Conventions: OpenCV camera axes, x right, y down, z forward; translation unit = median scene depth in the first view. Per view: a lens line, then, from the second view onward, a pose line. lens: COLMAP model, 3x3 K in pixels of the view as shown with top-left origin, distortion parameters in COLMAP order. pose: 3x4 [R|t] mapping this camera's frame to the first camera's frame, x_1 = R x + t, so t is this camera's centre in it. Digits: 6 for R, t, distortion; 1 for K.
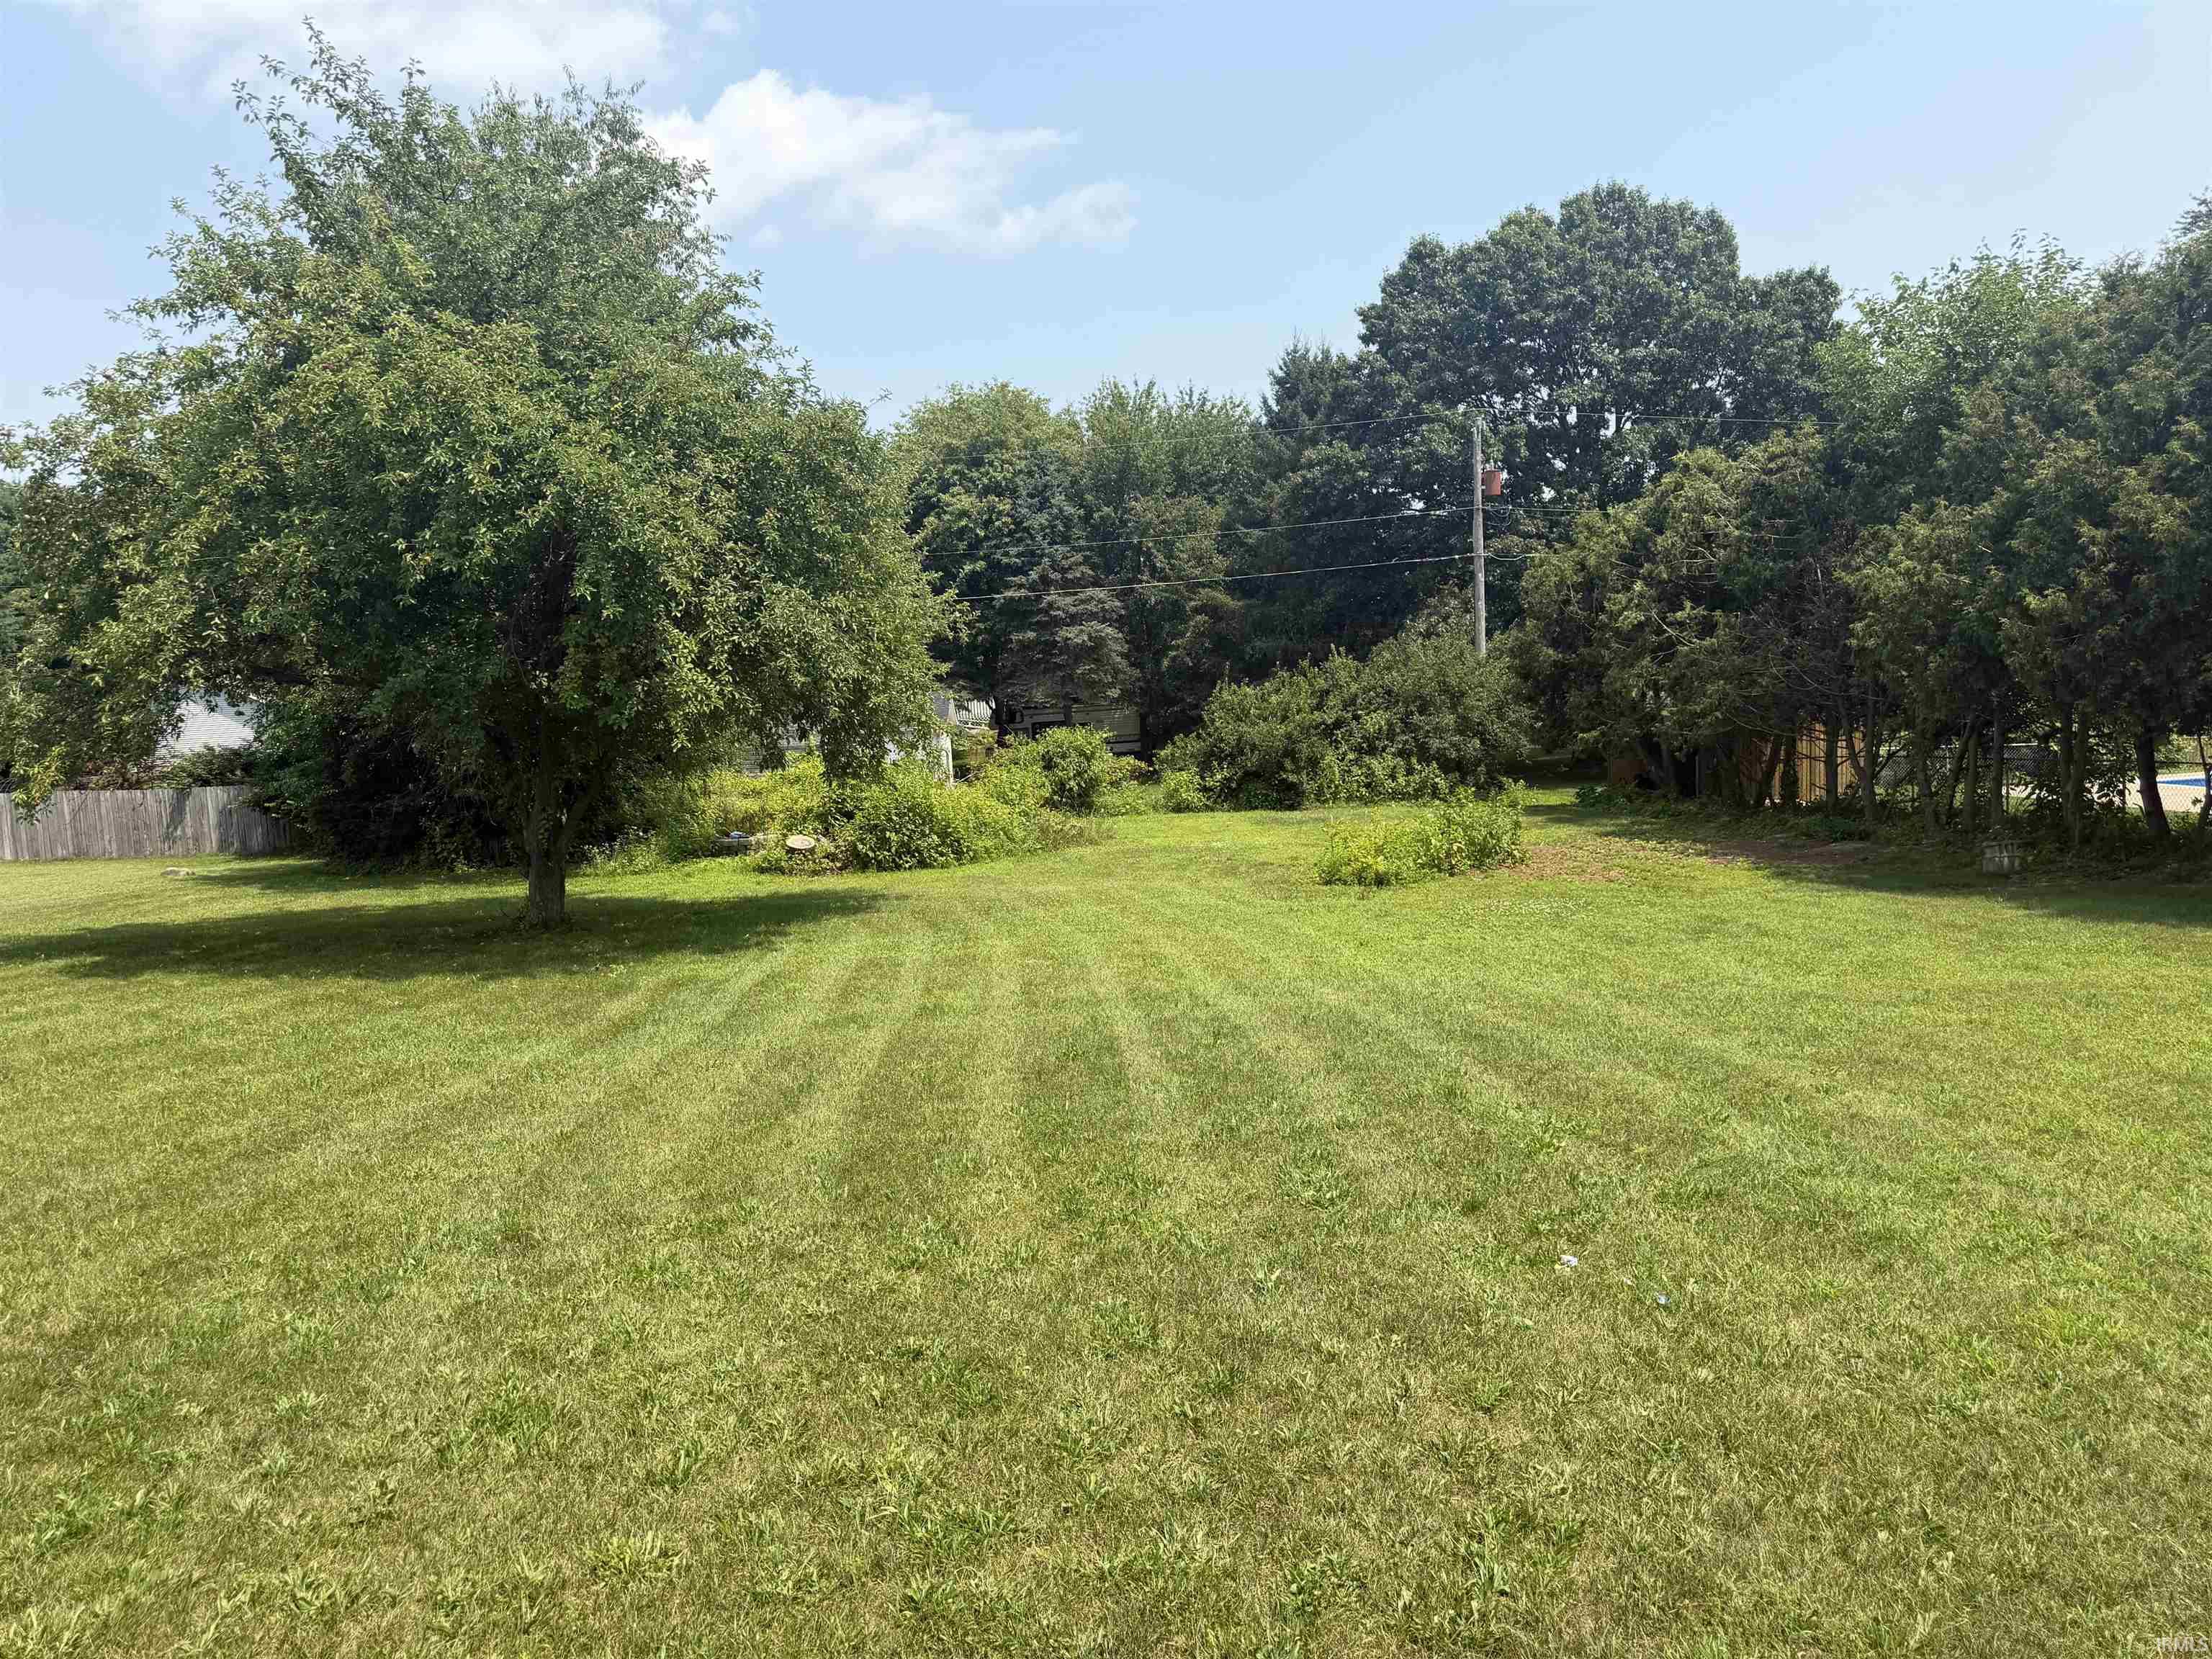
lens RADIAL K [[1534.5, 0, 1110.2], [0, 1534.5, 830.8], [0, 0, 1]] dist [0.122435, -0.182640]
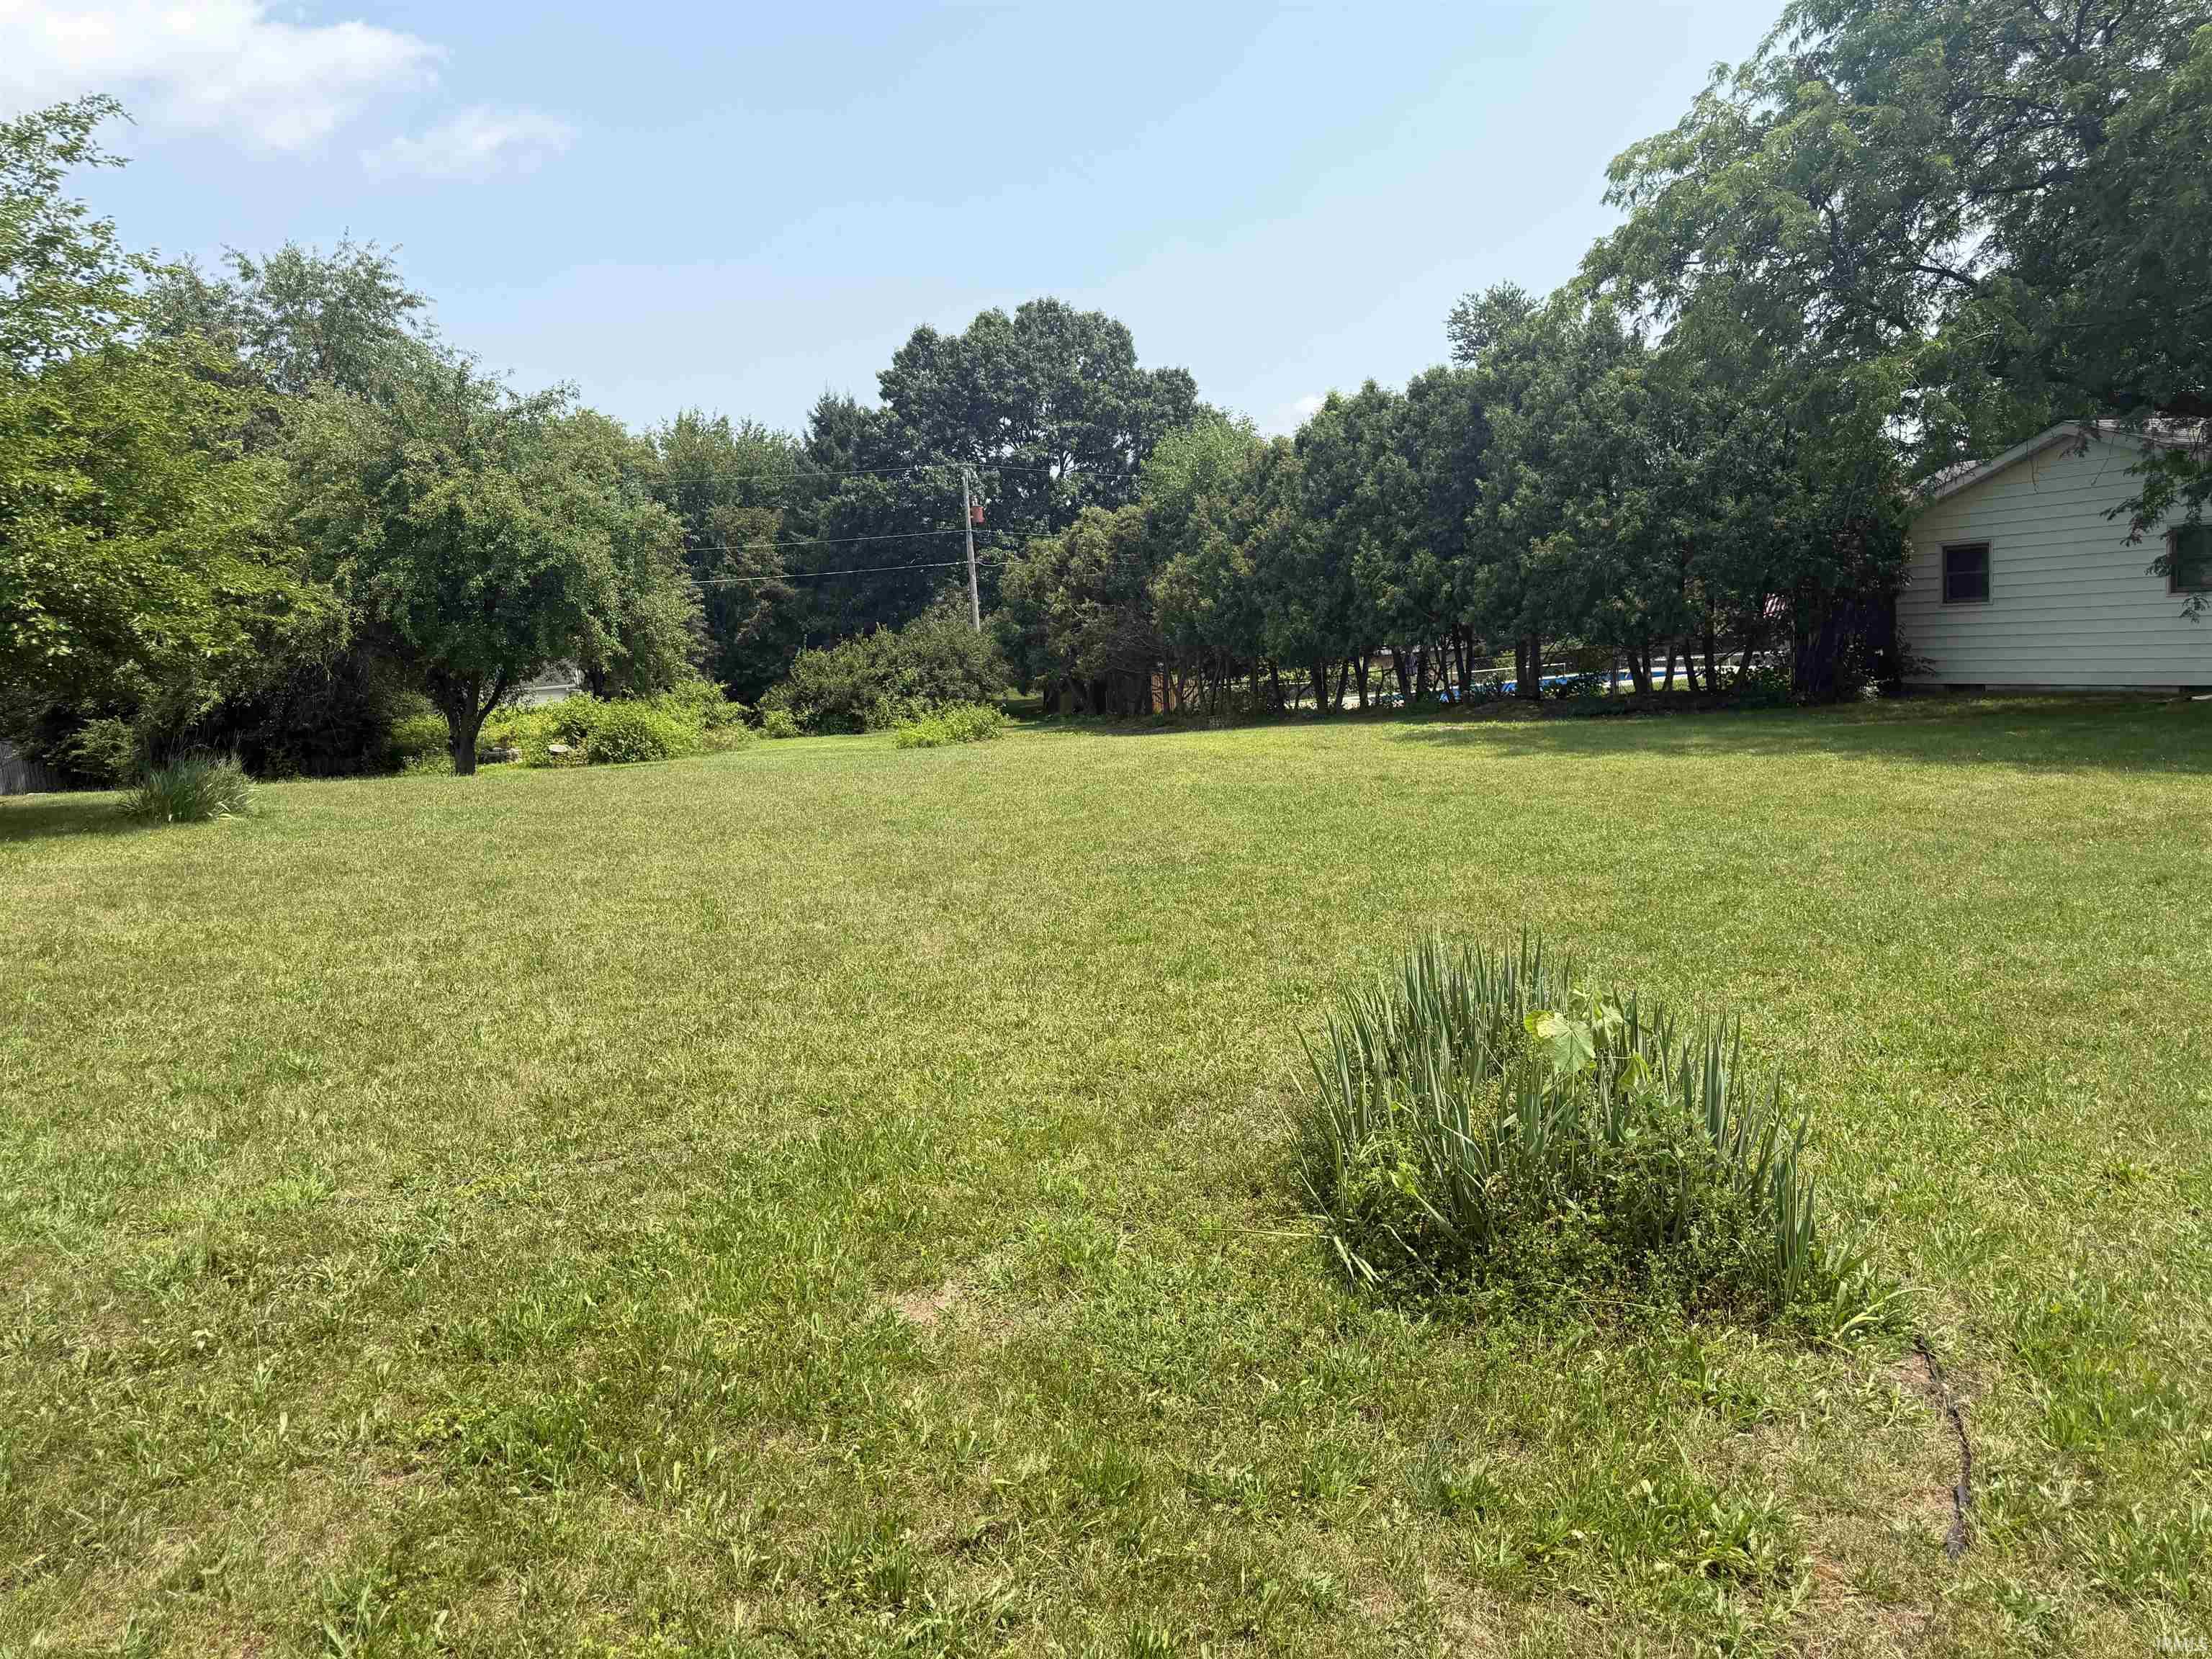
lens RADIAL K [[1534.5, 0, 1110.2], [0, 1534.5, 830.8], [0, 0, 1]] dist [0.122435, -0.182640]
pose [[0.950436, -0.048413, 0.307129, -0.111888], [0.044136, 0.998808, 0.020861, 0.059406], [-0.307773, -0.006272, 0.951439, -0.489936]]
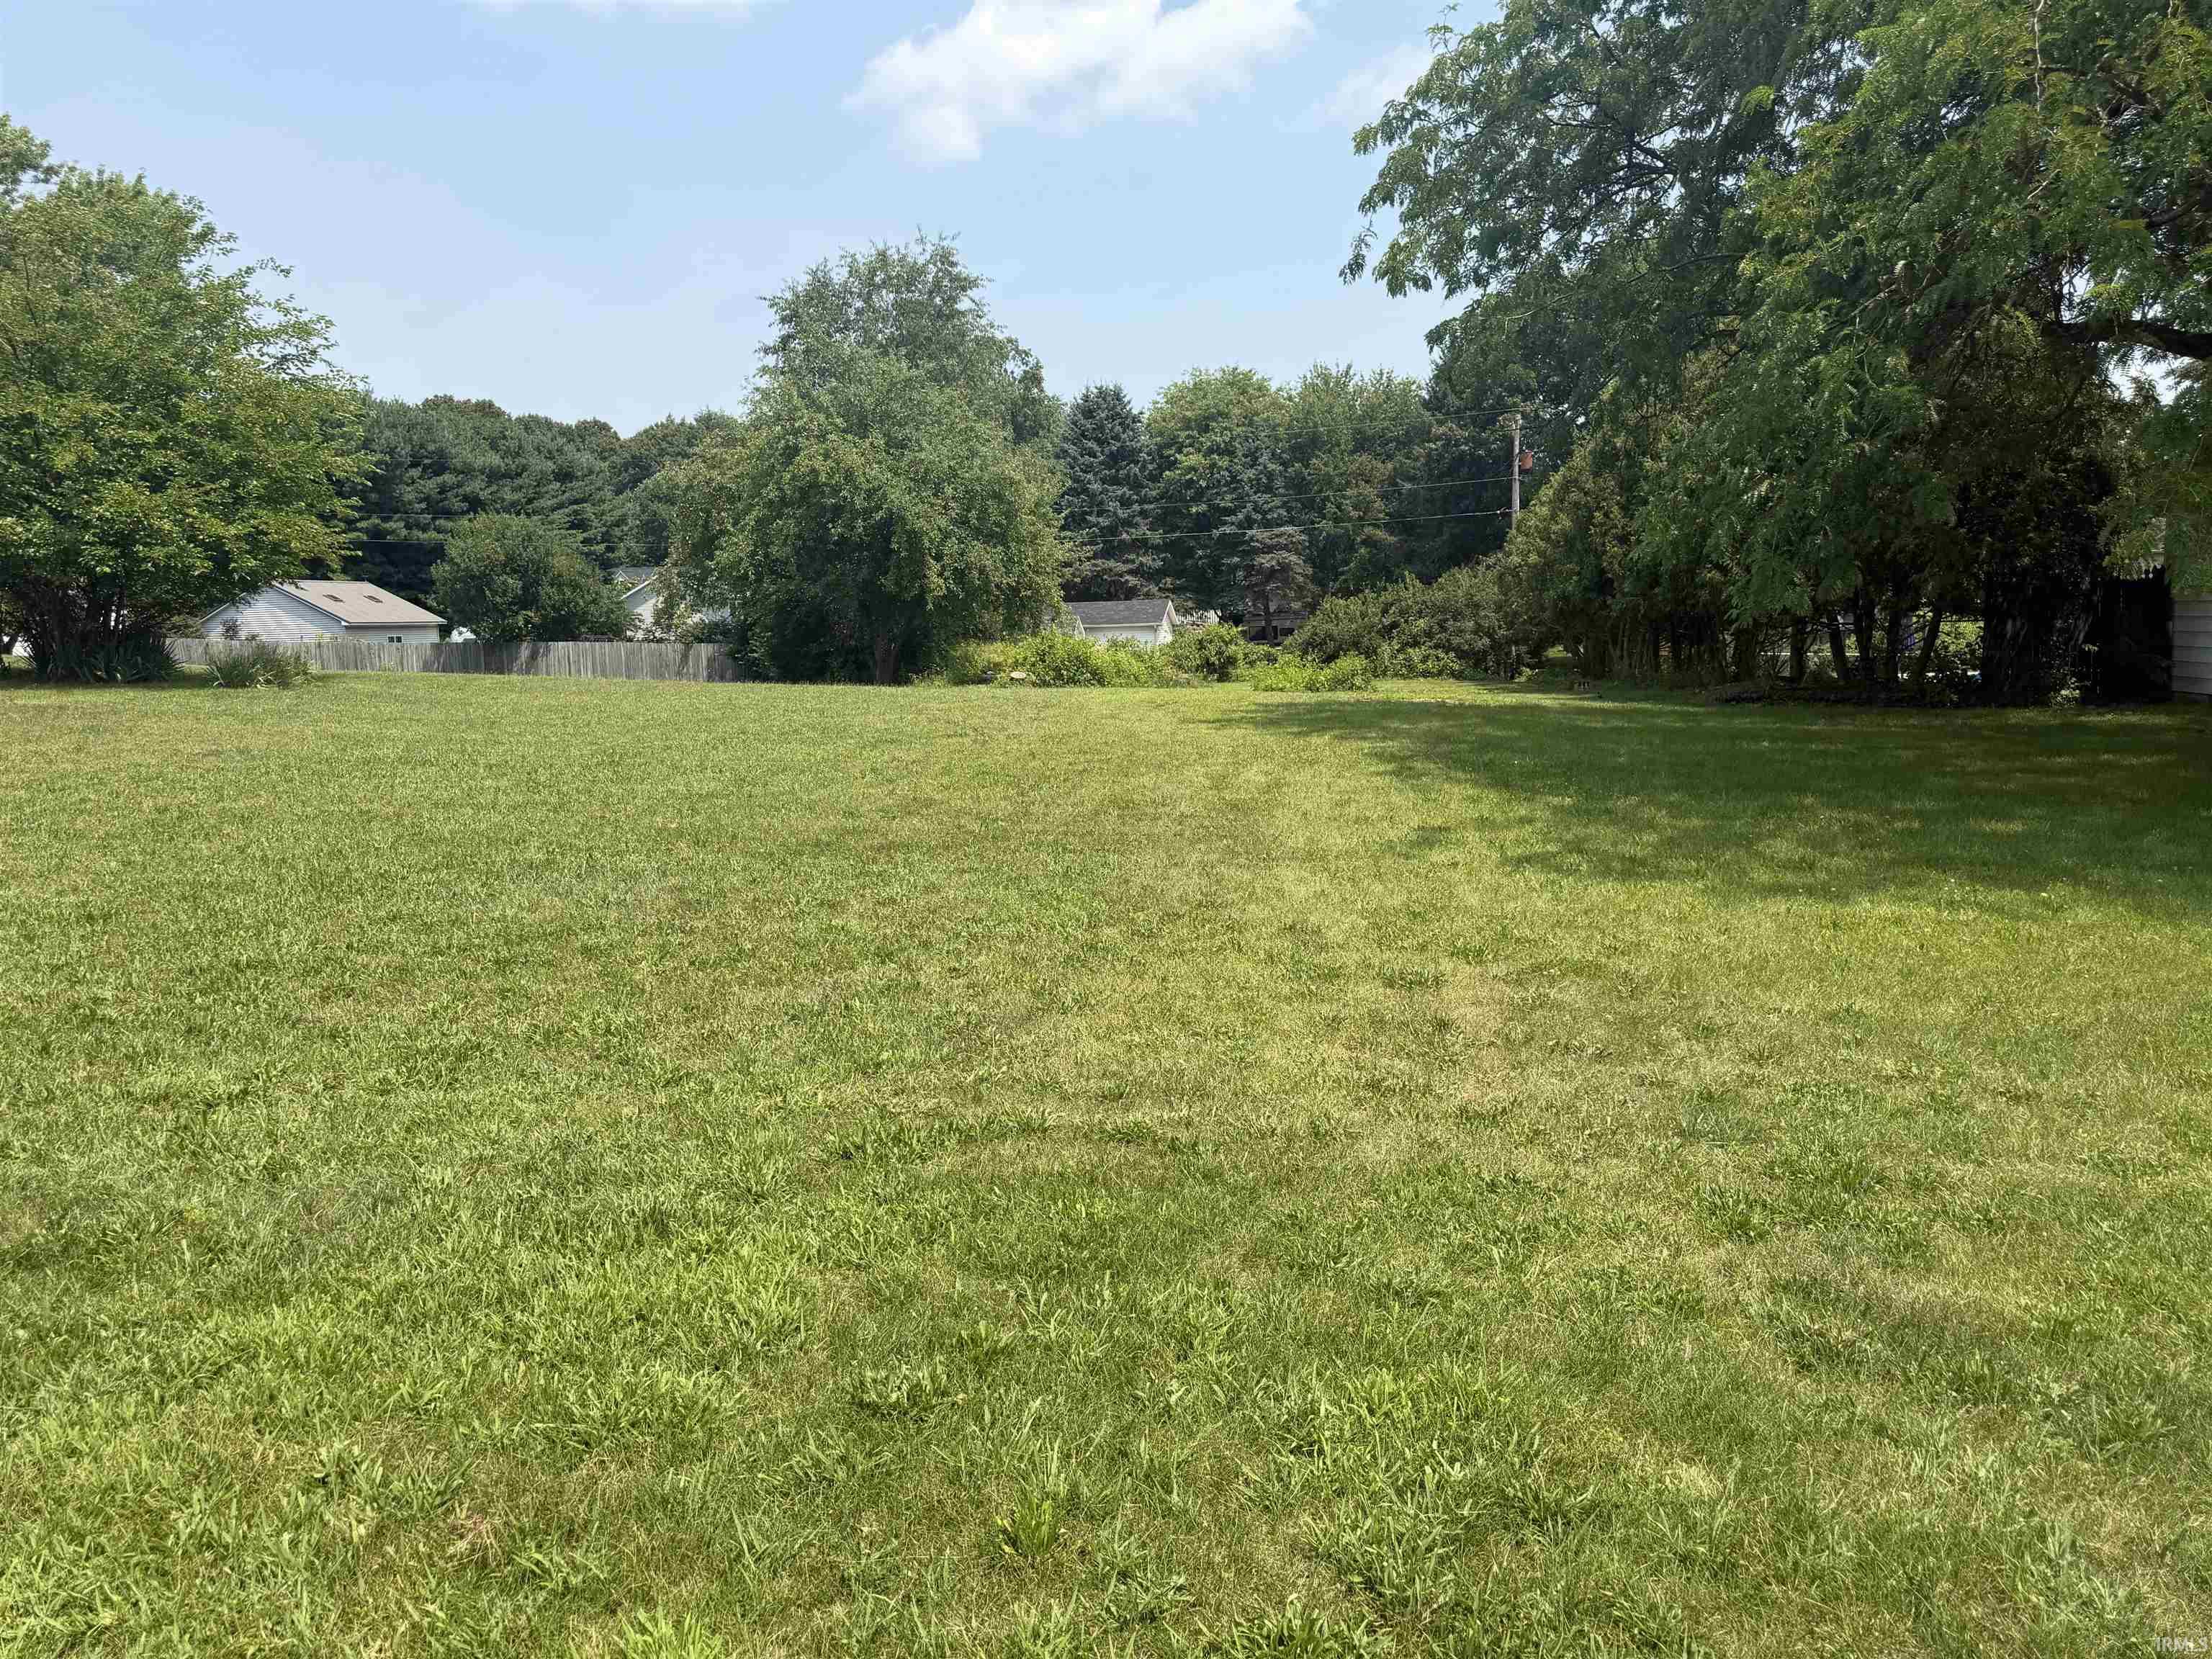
lens RADIAL K [[1538.8, 0, 1144.8], [0, 1538.8, 829.2], [0, 0, 1]] dist [0.177429, -0.181257]
pose [[0.978515, 0.055926, -0.198448, 0.226016], [-0.045928, 0.997450, 0.054631, 0.058350], [0.200997, -0.044343, 0.978588, -0.546596]]
